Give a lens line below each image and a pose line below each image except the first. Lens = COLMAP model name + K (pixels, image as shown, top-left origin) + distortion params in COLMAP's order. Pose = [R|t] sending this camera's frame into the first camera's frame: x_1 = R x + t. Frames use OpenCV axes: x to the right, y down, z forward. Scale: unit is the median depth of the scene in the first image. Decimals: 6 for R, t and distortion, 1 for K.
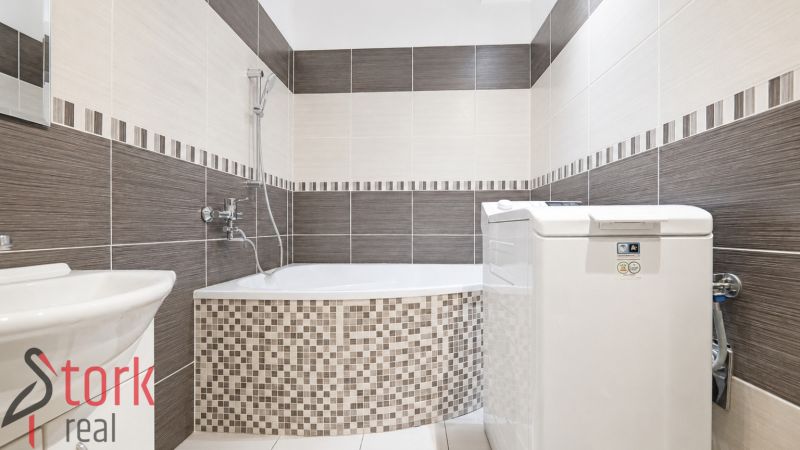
lens RADIAL K [[322.4, 0, 388.9], [0, 322.4, 233.8], [0, 0, 1]] dist [-0.010904, 0.000068]
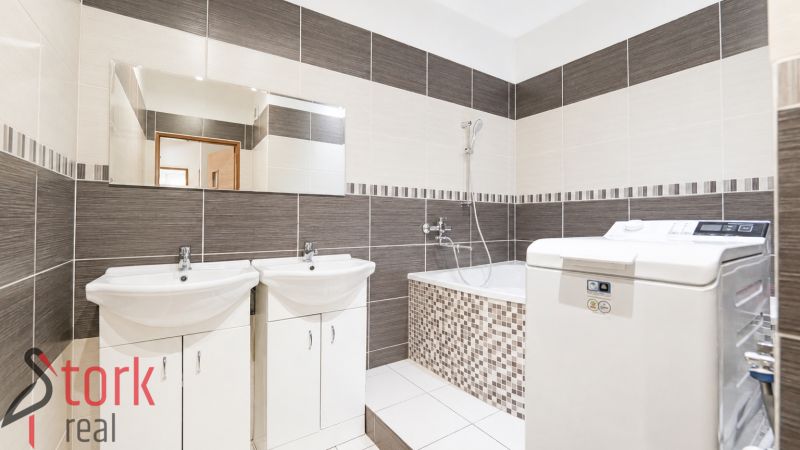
lens RADIAL K [[327.7, 0, 400.0], [0, 327.7, 225.0], [0, 0, 1]] dist [-0.000138, -0.000051]
pose [[0.596744, 0.013127, -0.802325, 0.696659], [-0.020435, 0.999791, 0.001159, -0.080241], [0.802172, 0.015704, 0.596887, -0.074732]]
